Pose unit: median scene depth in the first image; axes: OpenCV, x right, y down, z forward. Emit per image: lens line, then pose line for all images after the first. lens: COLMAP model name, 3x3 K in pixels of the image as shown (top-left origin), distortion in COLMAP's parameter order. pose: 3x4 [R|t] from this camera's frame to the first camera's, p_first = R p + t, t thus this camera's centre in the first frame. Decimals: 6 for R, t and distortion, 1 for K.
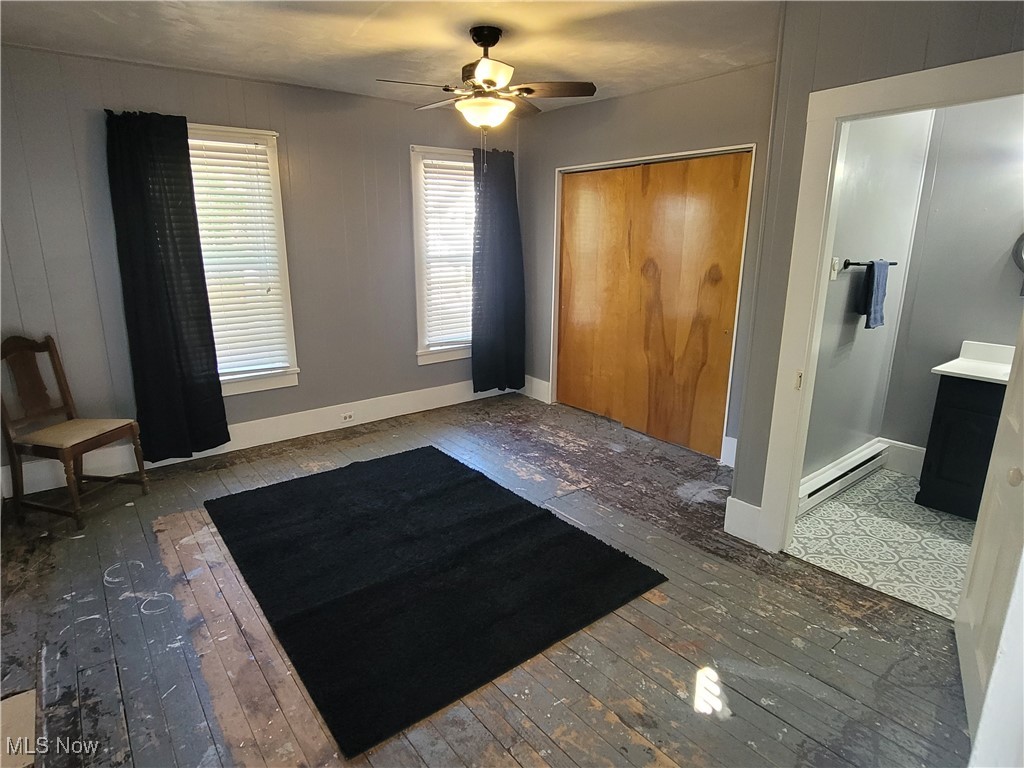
lens RADIAL K [[578.2, 0, 512.0], [0, 578.2, 384.0], [0, 0, 1]] dist [-0.005729, -0.000182]
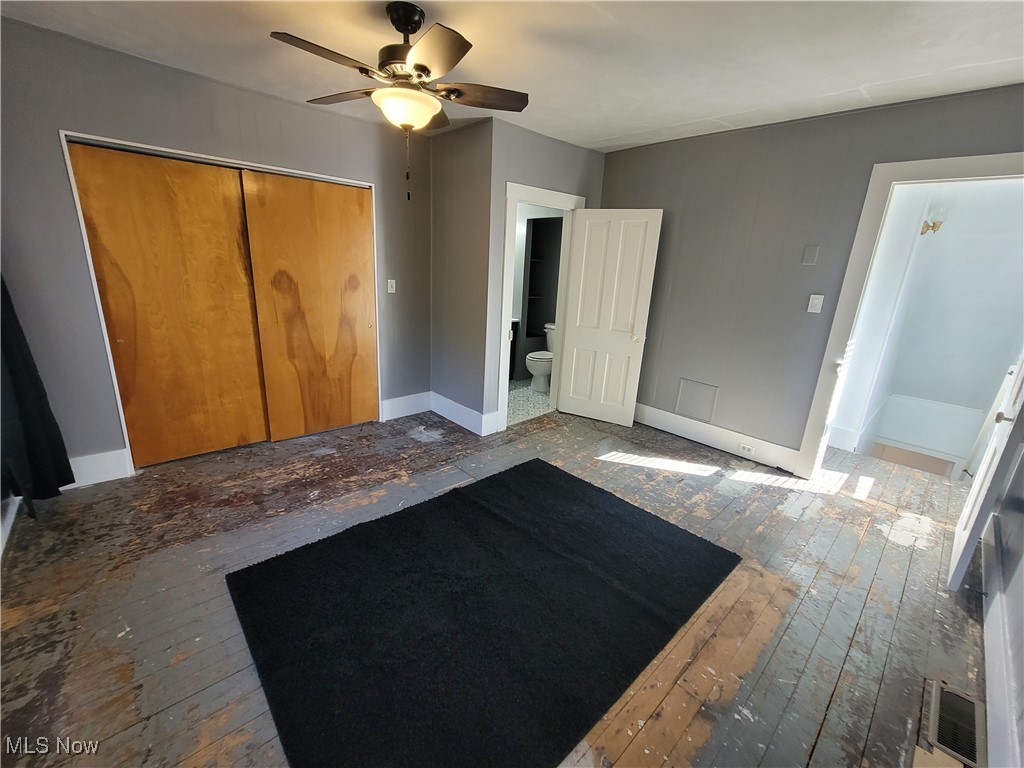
lens RADIAL K [[407.7, 0, 512.0], [0, 407.7, 384.0], [0, 0, 1]] dist [-0.001260, 0.000042]
pose [[-0.066665, -0.287892, 0.955340, -0.558839], [0.201037, 0.933958, 0.295477, -0.169493], [-0.977313, 0.211756, -0.004385, 0.682112]]
